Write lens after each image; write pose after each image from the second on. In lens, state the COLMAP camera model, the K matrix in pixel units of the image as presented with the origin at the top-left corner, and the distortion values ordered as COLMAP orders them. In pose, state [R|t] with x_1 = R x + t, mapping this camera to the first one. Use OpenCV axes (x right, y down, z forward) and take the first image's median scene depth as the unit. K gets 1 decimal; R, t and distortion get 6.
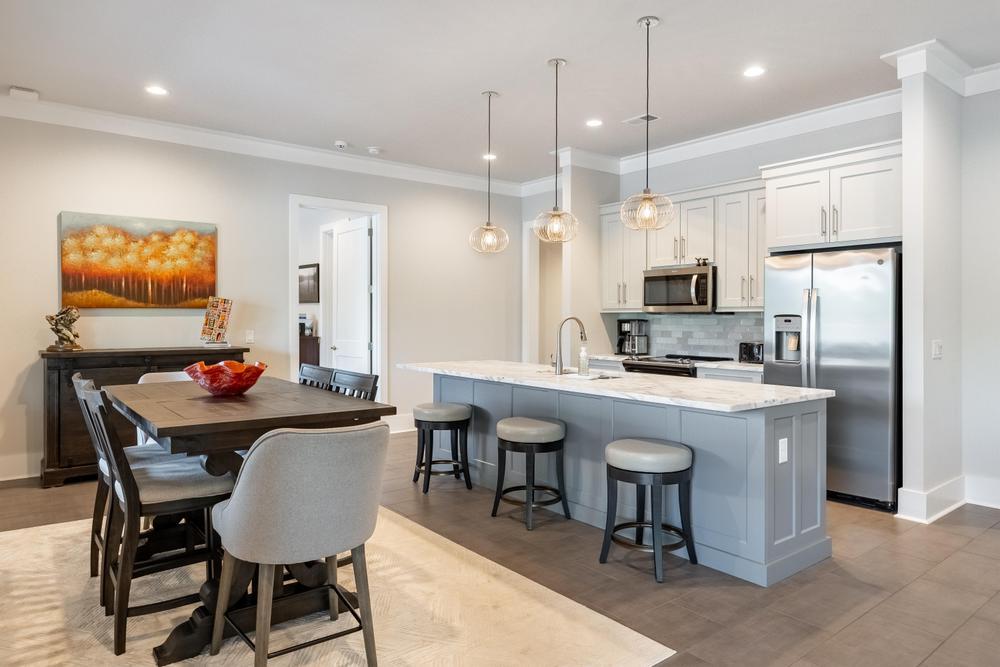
lens RADIAL K [[617.2, 0, 494.2], [0, 617.2, 321.8], [0, 0, 1]] dist [-0.001542, 0.000199]
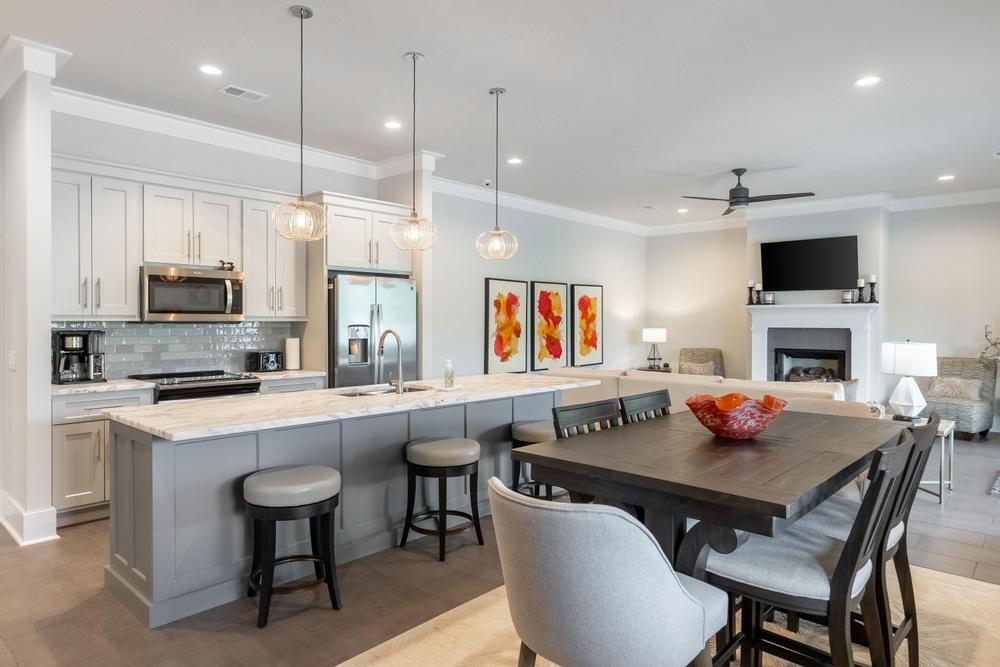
lens RADIAL K [[617.2, 0, 494.2], [0, 617.2, 321.8], [0, 0, 1]] dist [-0.001542, 0.000199]
pose [[-0.154145, -0.006861, 0.988024, -0.733771], [0.001828, 0.999972, 0.007229, -0.025110], [-0.988047, 0.002921, -0.154128, 0.898710]]
